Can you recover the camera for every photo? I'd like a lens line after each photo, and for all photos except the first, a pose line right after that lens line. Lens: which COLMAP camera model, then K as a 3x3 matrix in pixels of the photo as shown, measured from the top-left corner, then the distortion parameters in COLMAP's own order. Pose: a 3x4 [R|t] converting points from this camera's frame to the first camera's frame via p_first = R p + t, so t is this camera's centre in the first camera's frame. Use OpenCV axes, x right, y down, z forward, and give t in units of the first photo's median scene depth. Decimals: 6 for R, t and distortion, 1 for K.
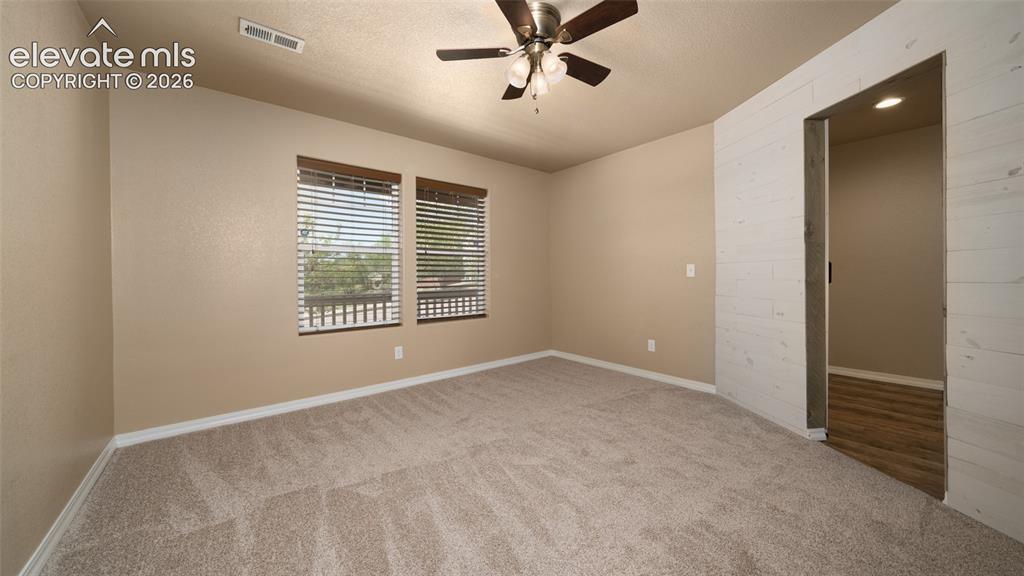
lens RADIAL K [[354.2, 0, 511.4], [0, 354.2, 282.6], [0, 0, 1]] dist [-0.007003, -0.000131]
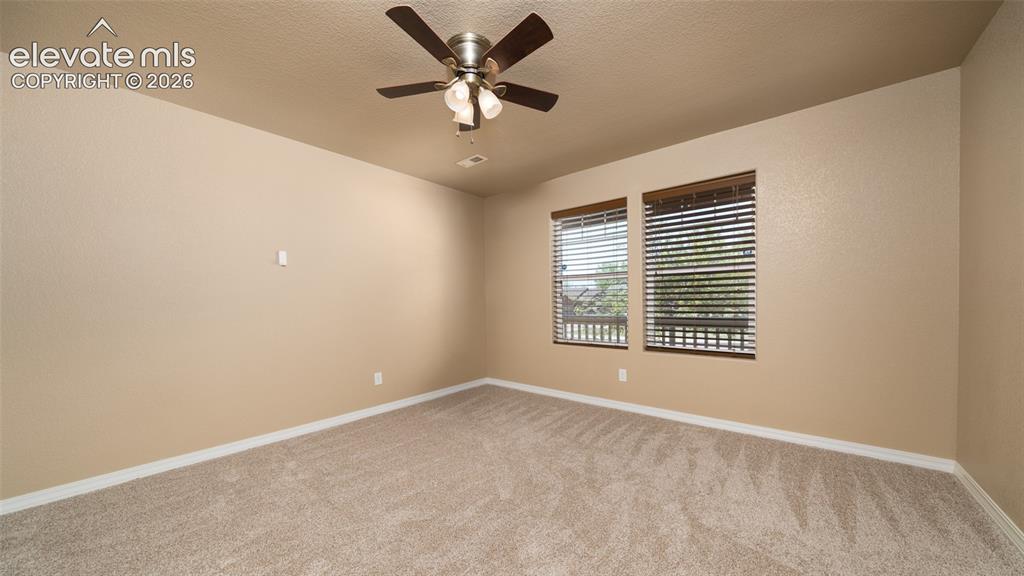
lens RADIAL K [[354.2, 0, 515.8], [0, 354.2, 315.4], [0, 0, 1]] dist [-0.007003, -0.000131]
pose [[0.173130, 0.041286, -0.984033, 0.607167], [-0.007292, 0.999147, 0.040637, -0.012488], [0.984872, 0.000140, 0.173283, 0.511360]]
